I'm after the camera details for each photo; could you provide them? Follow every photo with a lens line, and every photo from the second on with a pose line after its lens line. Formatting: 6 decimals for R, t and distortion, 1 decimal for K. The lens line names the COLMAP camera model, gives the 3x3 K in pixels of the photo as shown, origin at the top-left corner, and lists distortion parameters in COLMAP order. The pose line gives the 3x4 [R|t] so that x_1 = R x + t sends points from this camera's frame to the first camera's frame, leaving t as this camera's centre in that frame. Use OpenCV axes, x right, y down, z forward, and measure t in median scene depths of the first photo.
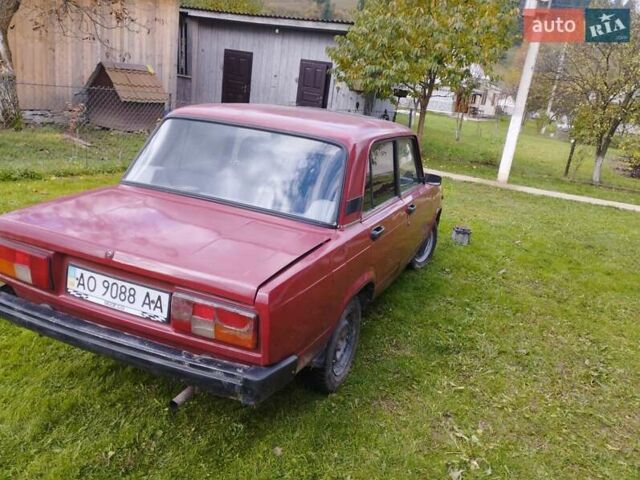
lens RADIAL K [[493.4, 0, 320.0], [0, 493.4, 240.0], [0, 0, 1]] dist [-0.012708, -0.003770]
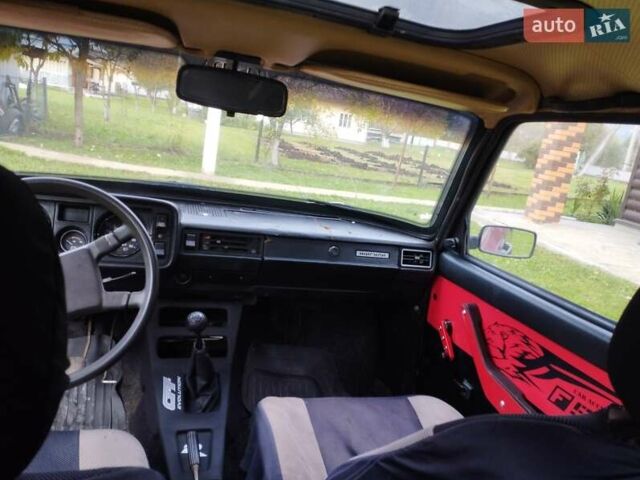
lens RADIAL K [[493.4, 0, 320.0], [0, 493.4, 240.0], [0, 0, 1]] dist [-0.012708, -0.003770]
pose [[0.738836, -0.144789, 0.658147, -0.021585], [0.118685, 0.989337, 0.084413, -0.030372], [-0.663352, 0.015745, 0.748142, 0.146711]]
